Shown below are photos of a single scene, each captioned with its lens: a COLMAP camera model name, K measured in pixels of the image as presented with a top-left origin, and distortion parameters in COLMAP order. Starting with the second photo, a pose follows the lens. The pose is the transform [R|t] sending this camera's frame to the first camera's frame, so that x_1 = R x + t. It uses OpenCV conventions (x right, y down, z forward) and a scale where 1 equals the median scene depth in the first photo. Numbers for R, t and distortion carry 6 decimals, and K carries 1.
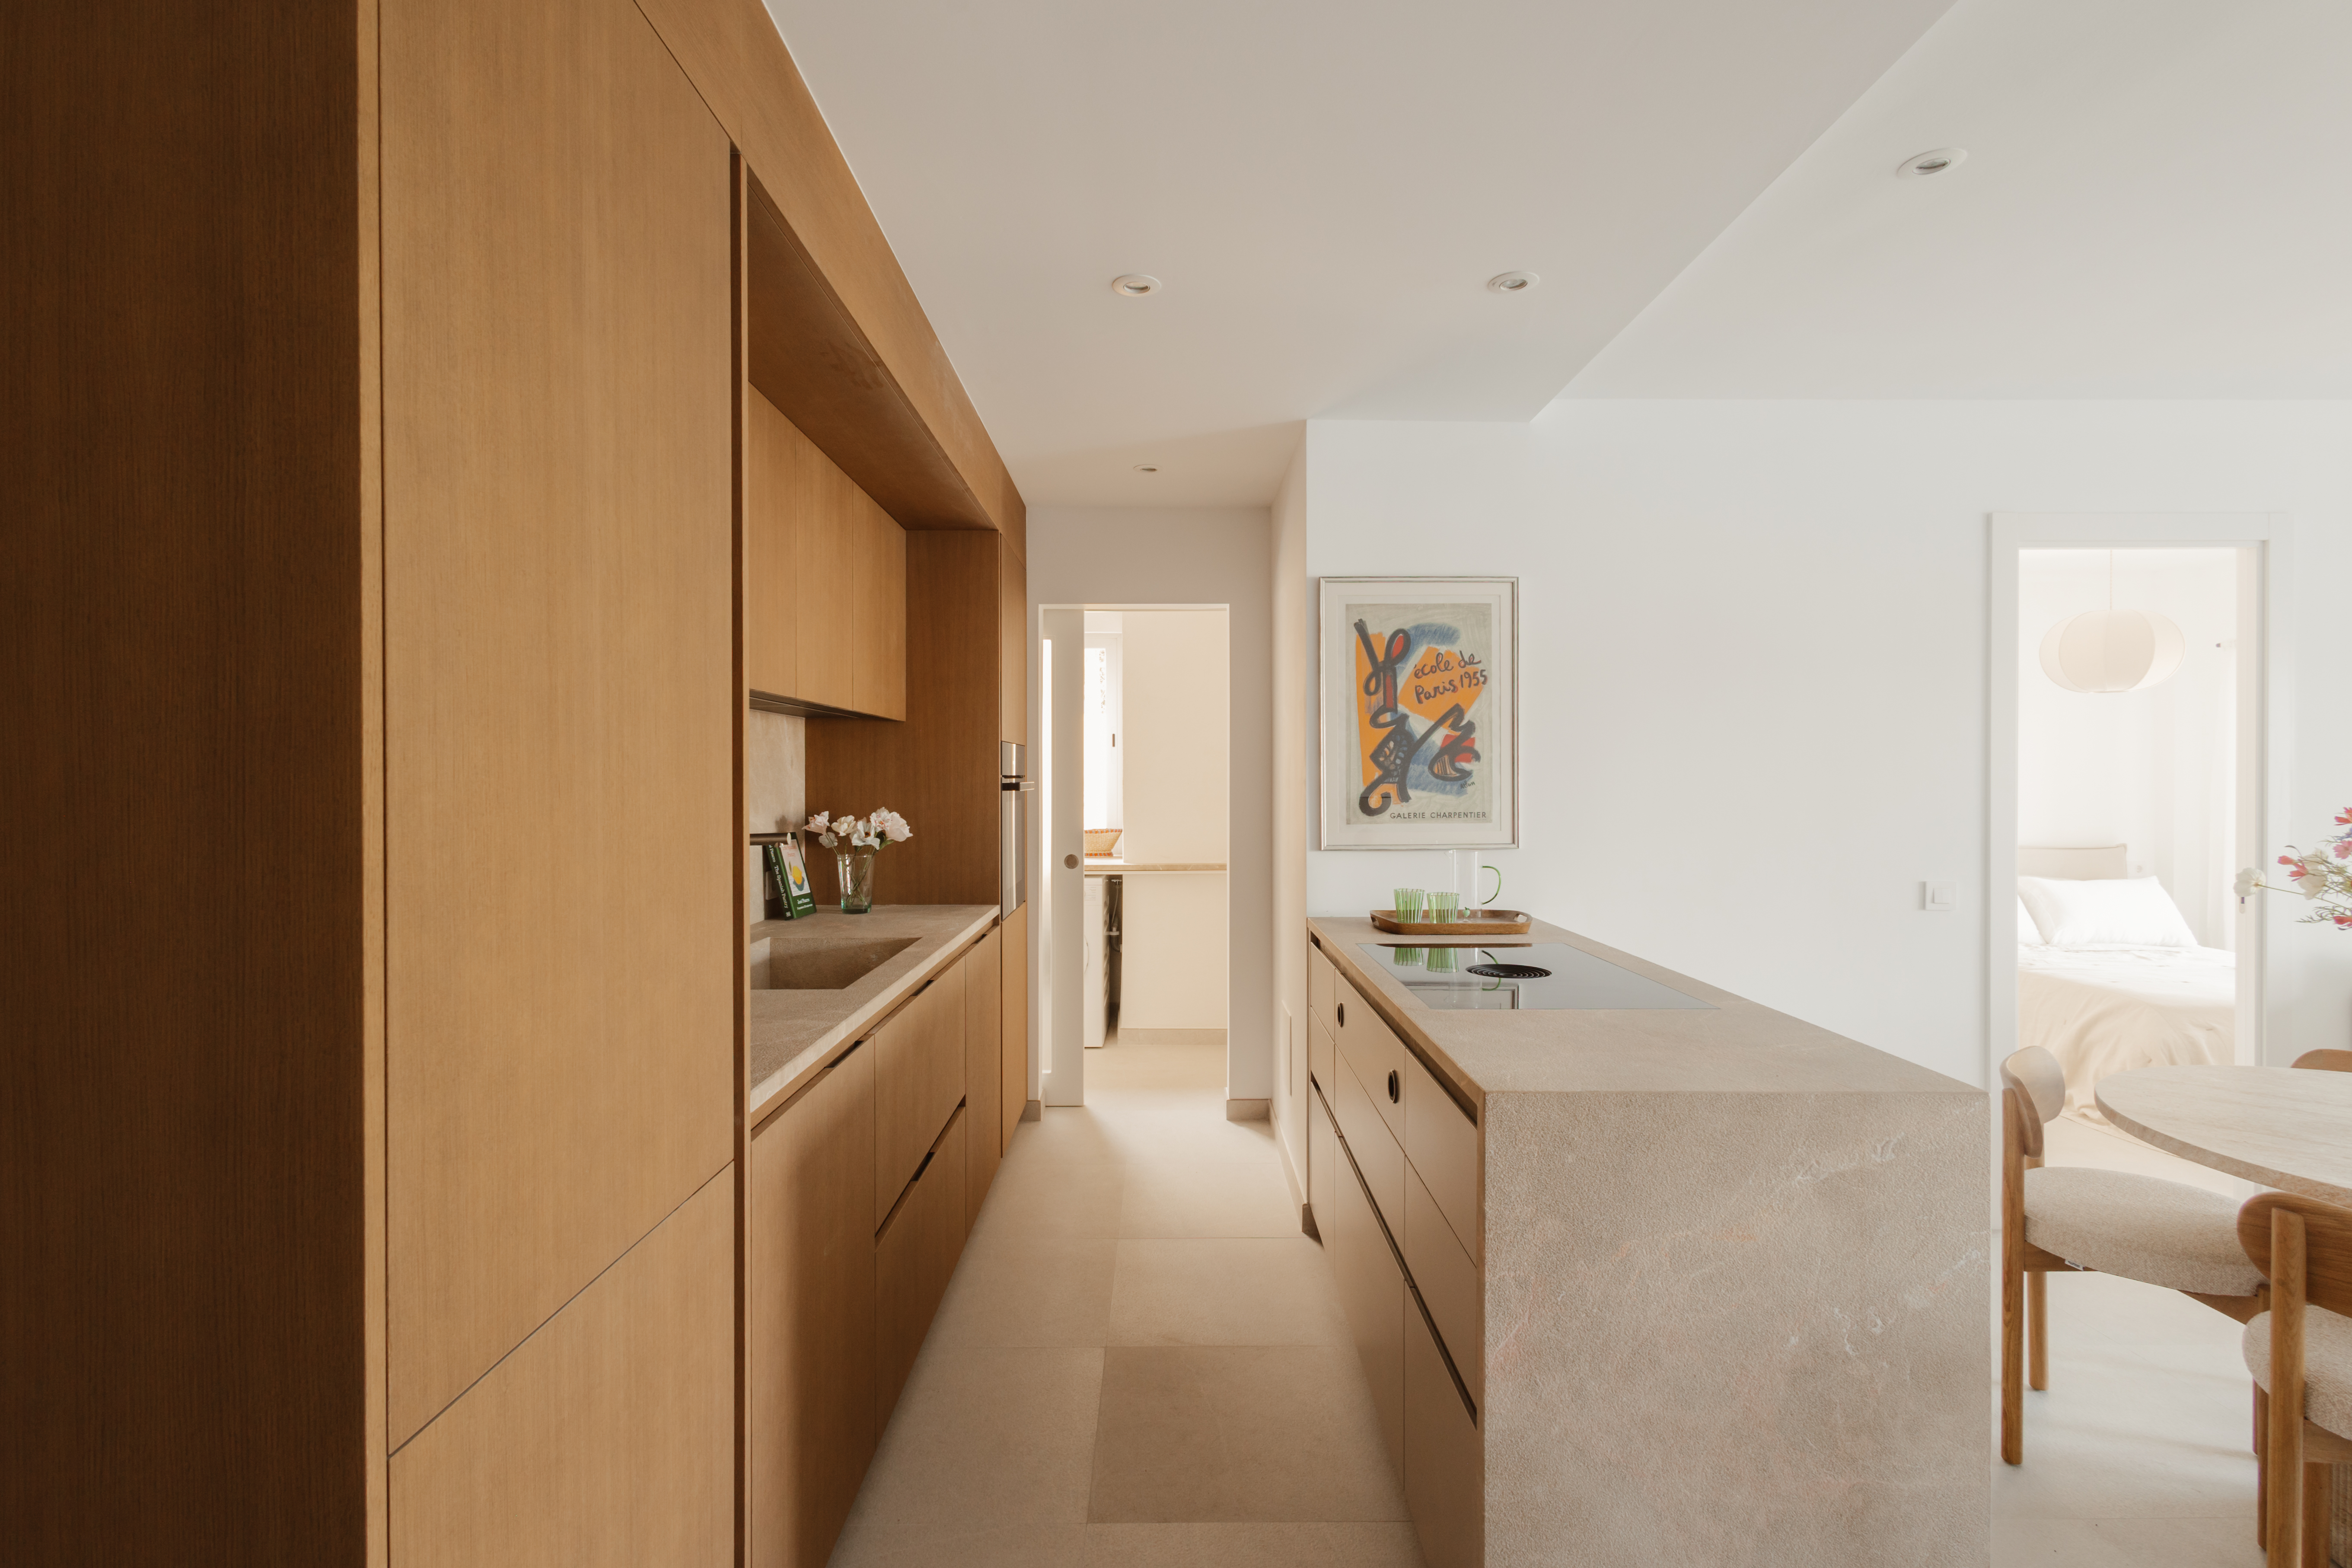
lens RADIAL K [[1082.5, 0, 1176.0], [0, 1082.5, 784.0], [0, 0, 1]] dist [0.004207, -0.000303]
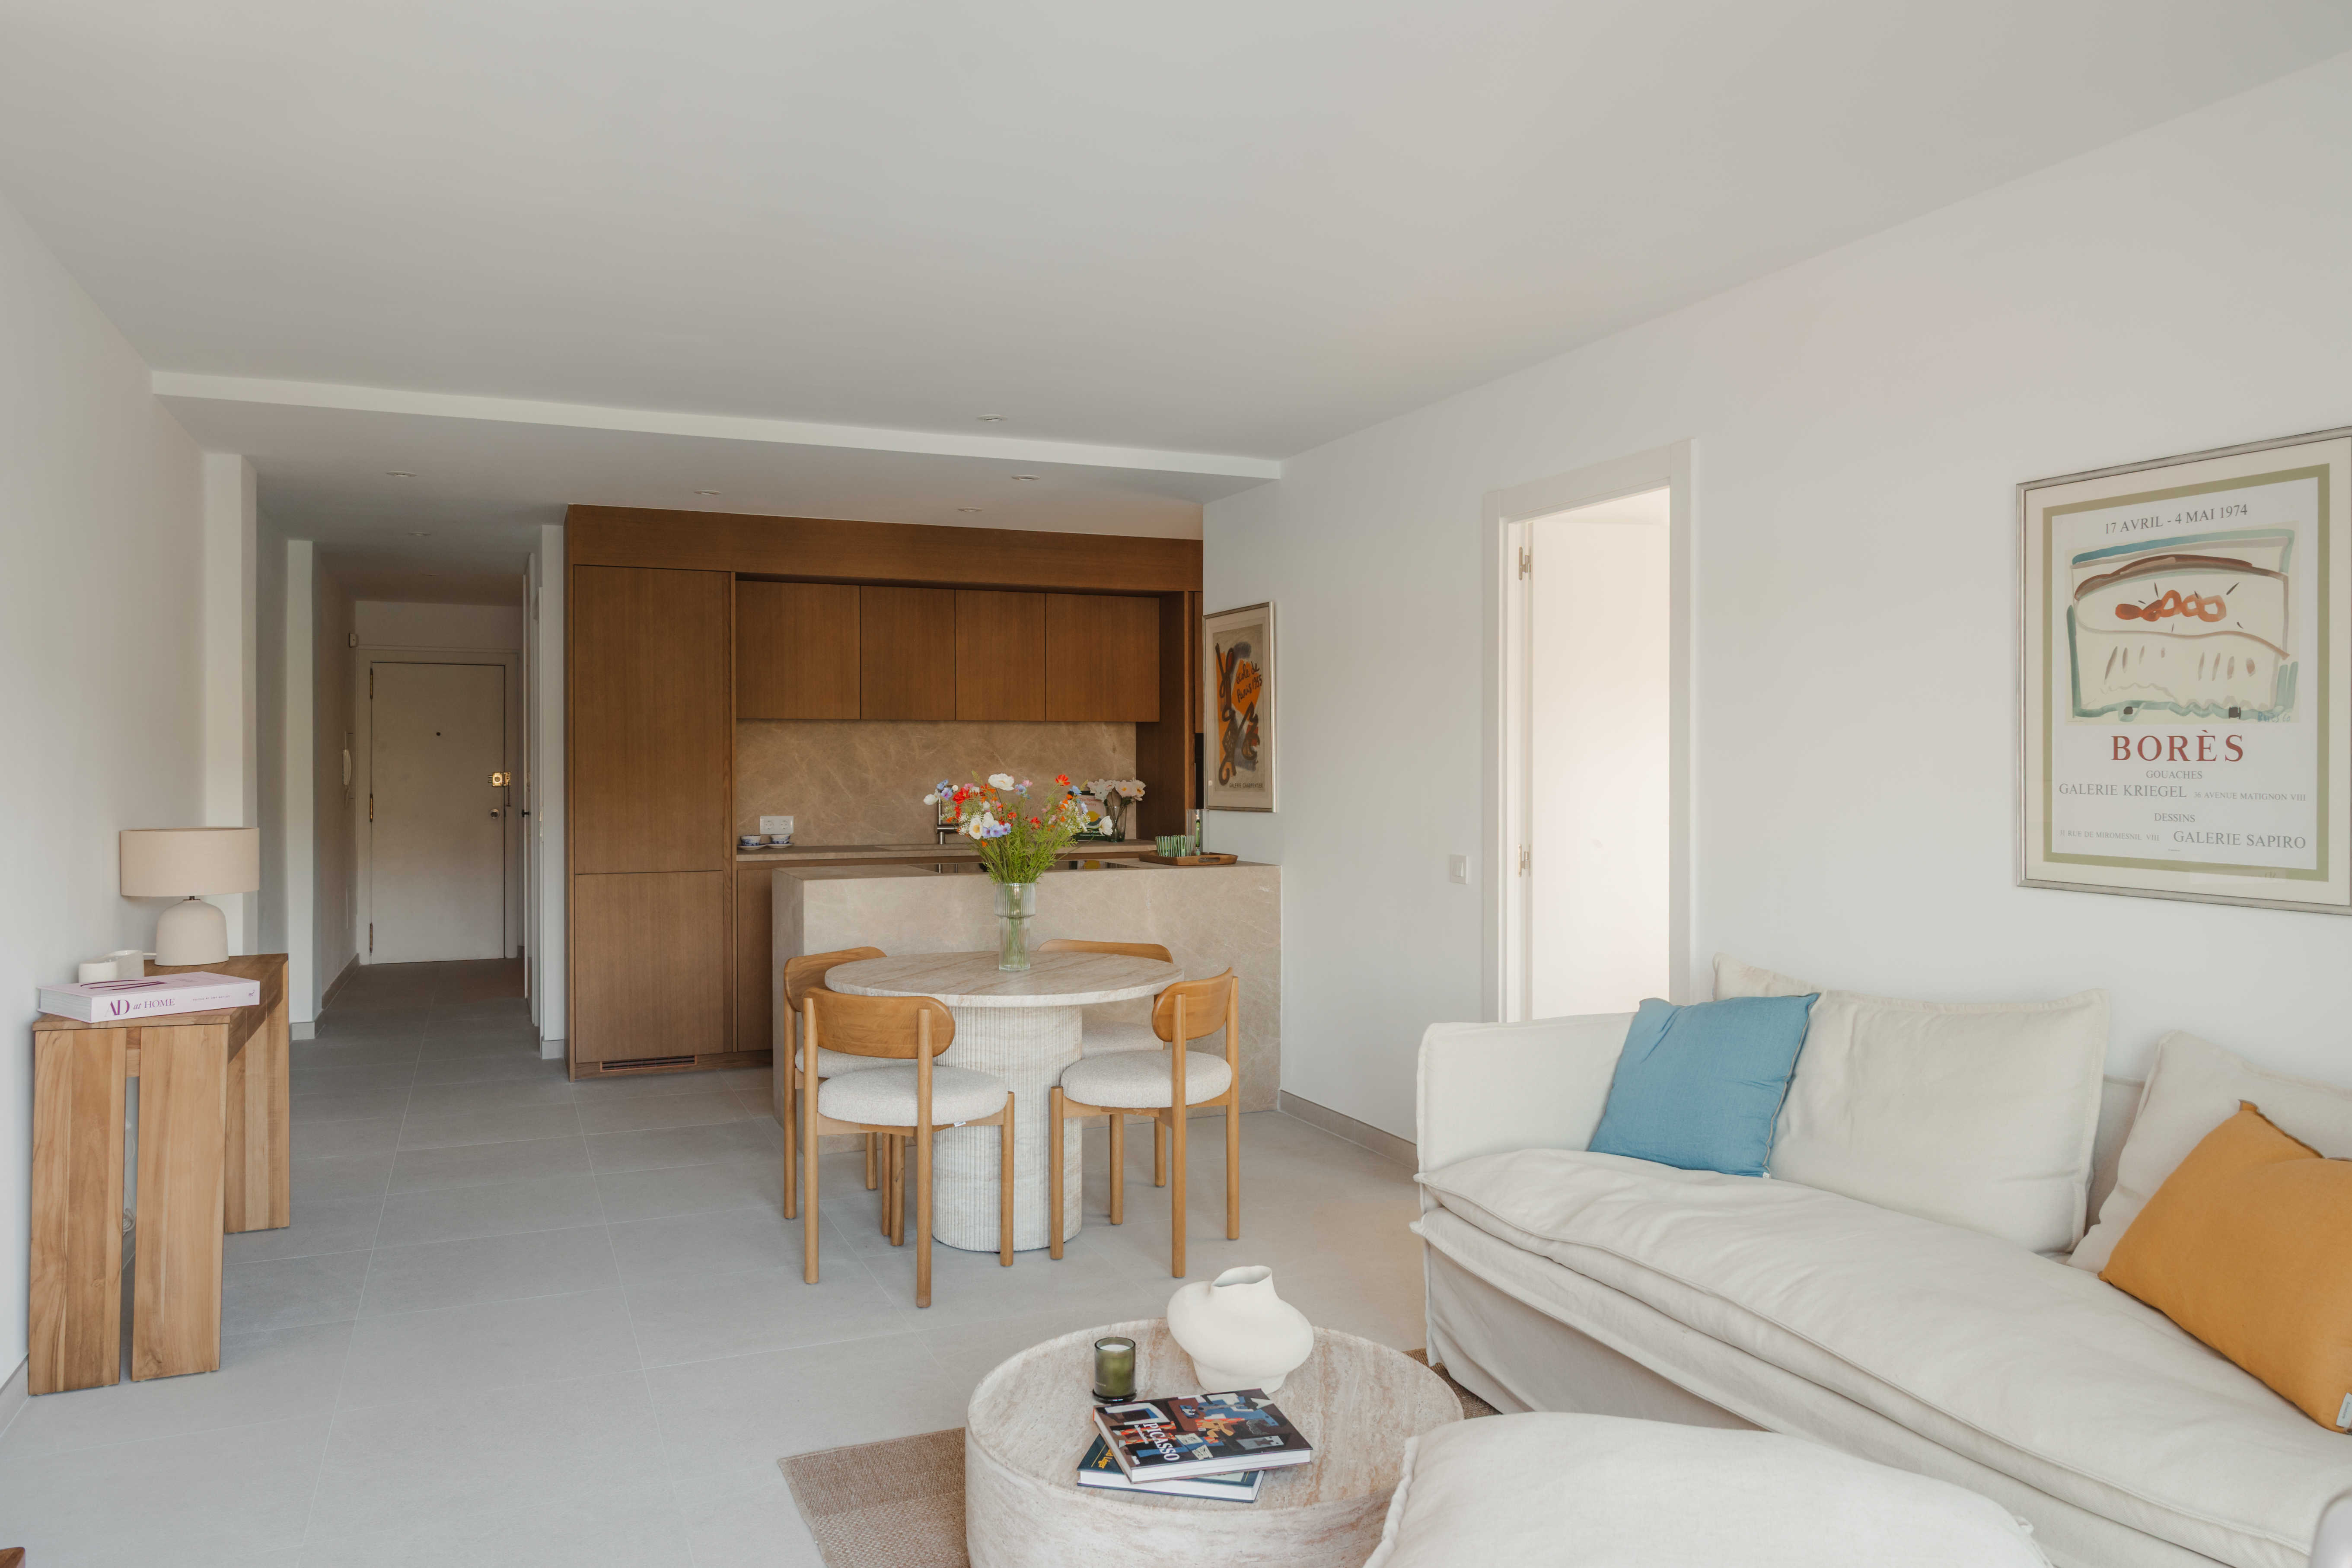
lens RADIAL K [[1582.1, 0, 1172.3], [0, 1582.1, 774.2], [0, 0, 1]] dist [0.002446, 0.000717]
pose [[0.393129, 0.006132, -0.919463, 2.003381], [-0.004079, 0.999980, 0.004925, 0.005614], [0.919474, 0.001815, 0.393146, 0.149971]]
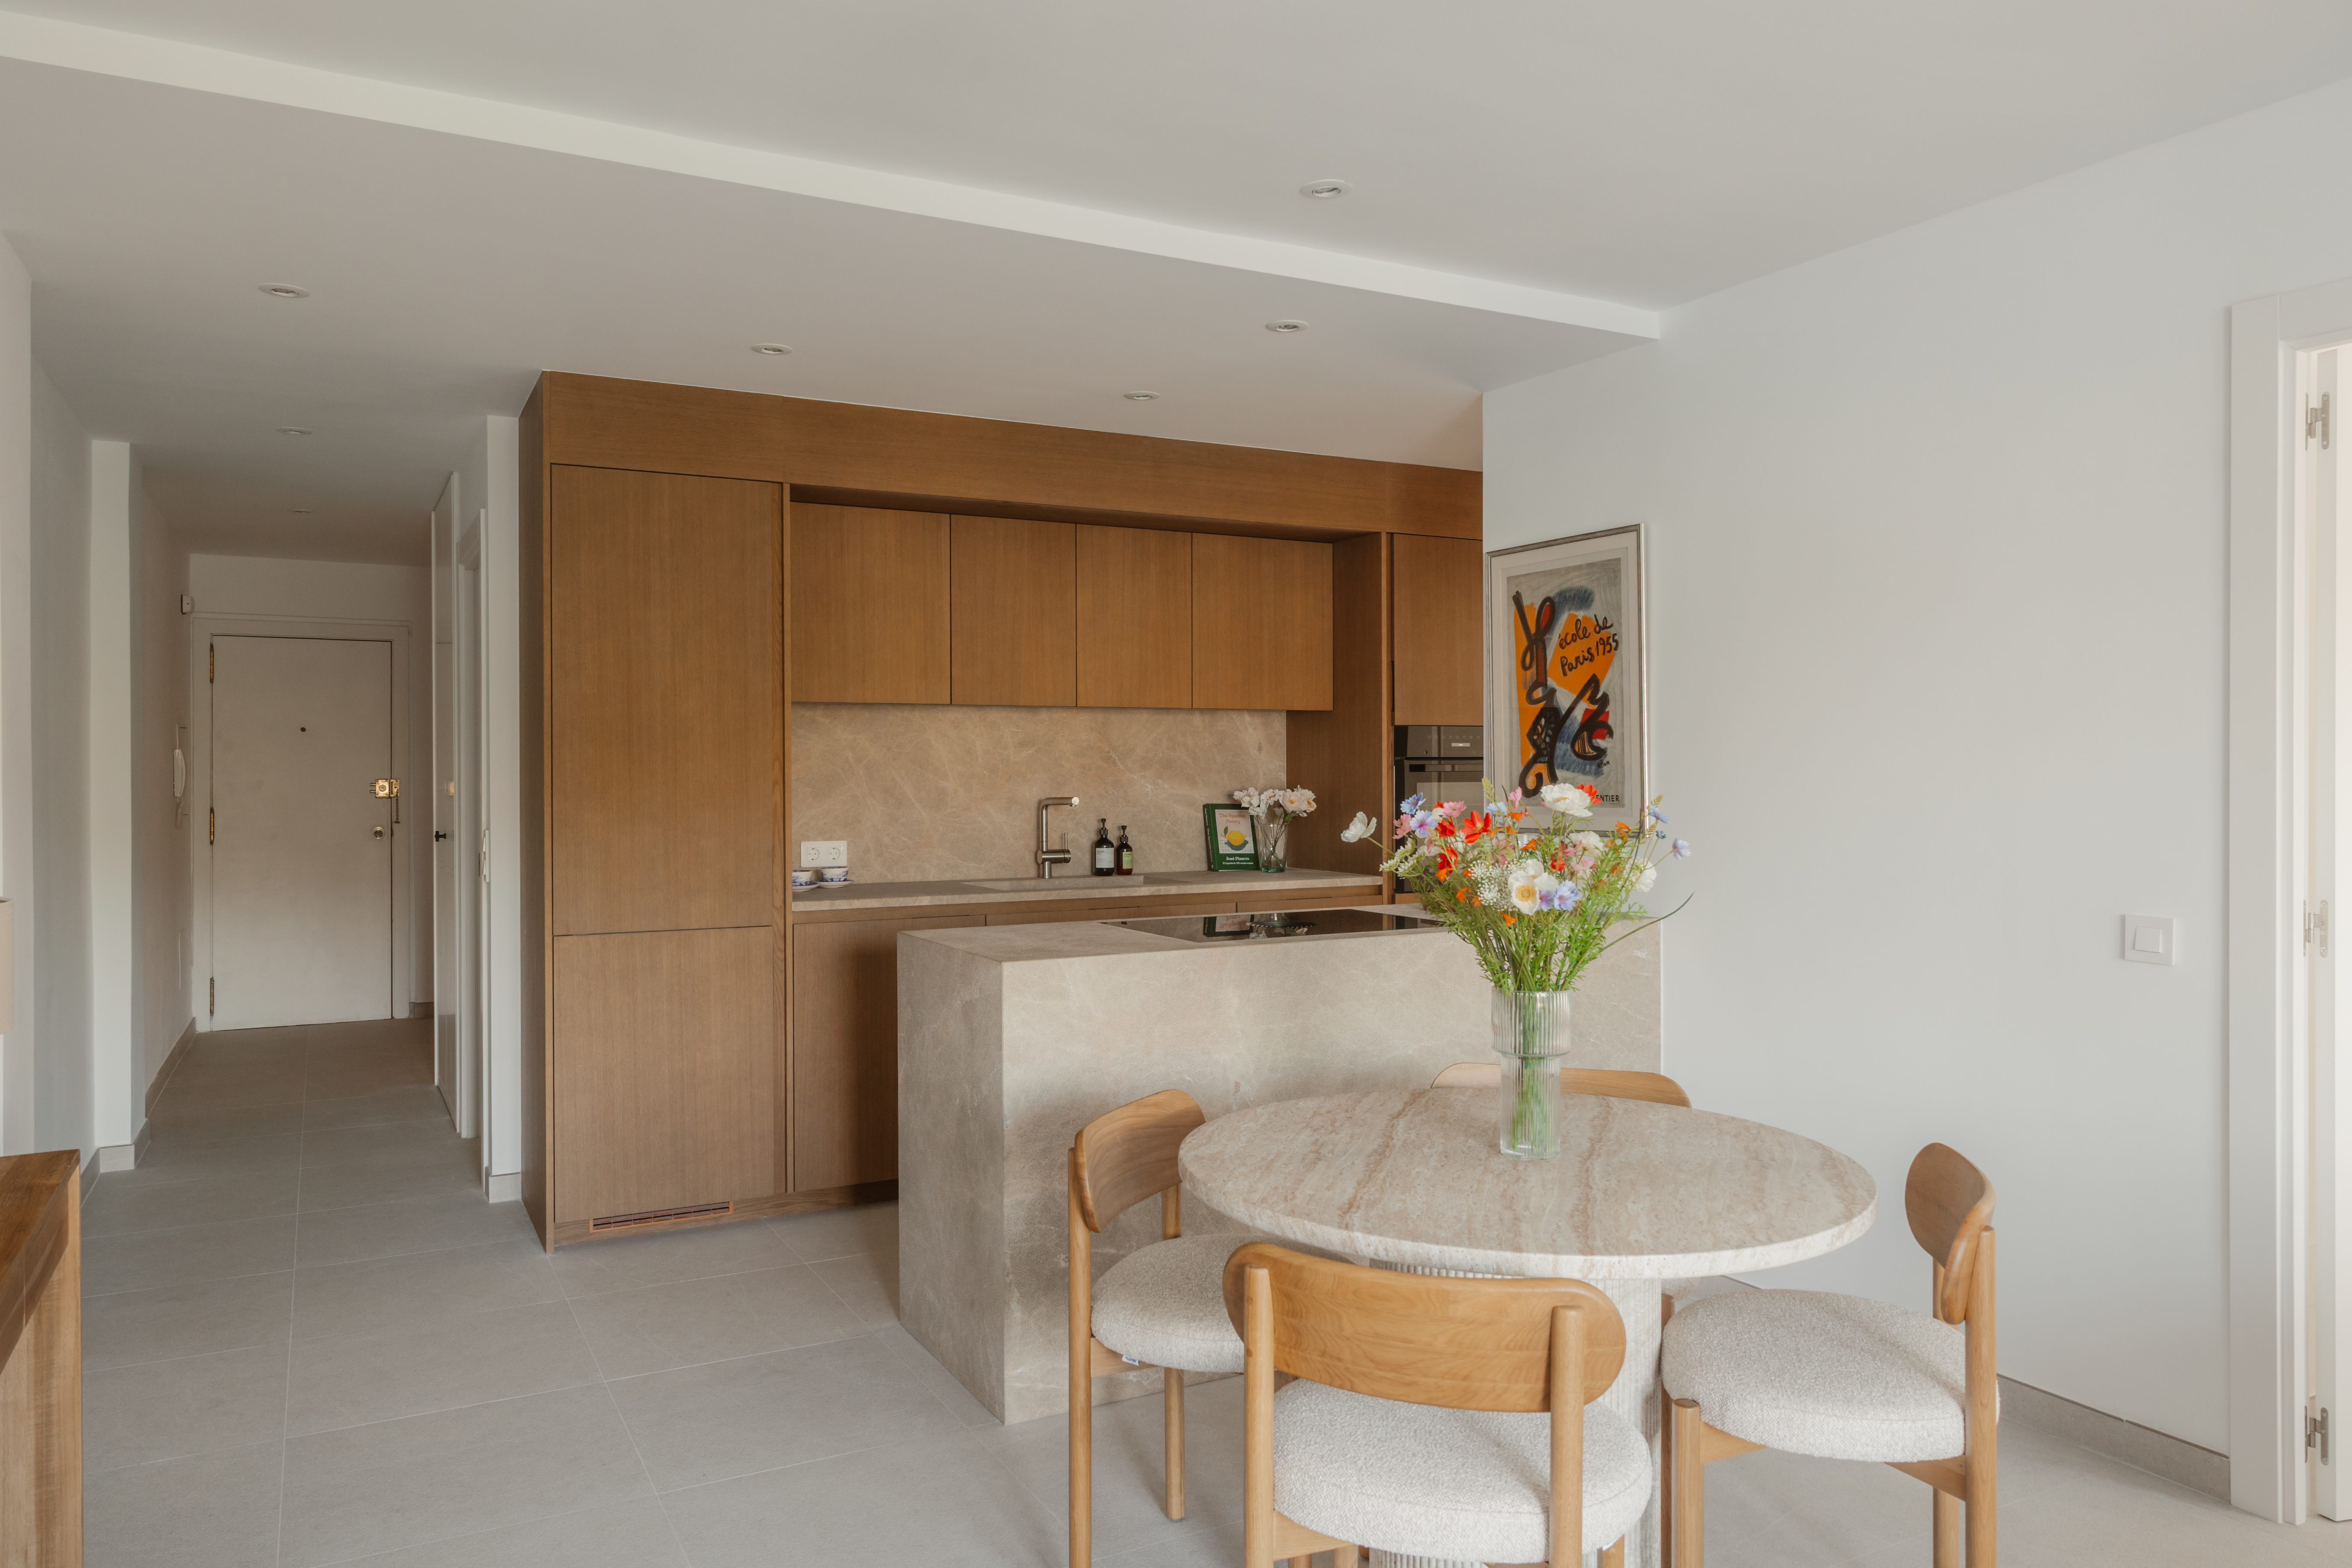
lens RADIAL K [[1570.2, 0, 1171.1], [0, 1570.2, 778.0], [0, 0, 1]] dist [0.000407, 0.005038]
pose [[0.472236, 0.005101, -0.881457, 1.241986], [-0.002500, 0.999987, 0.004447, 0.007047], [0.881468, 0.000103, 0.472243, 0.077075]]
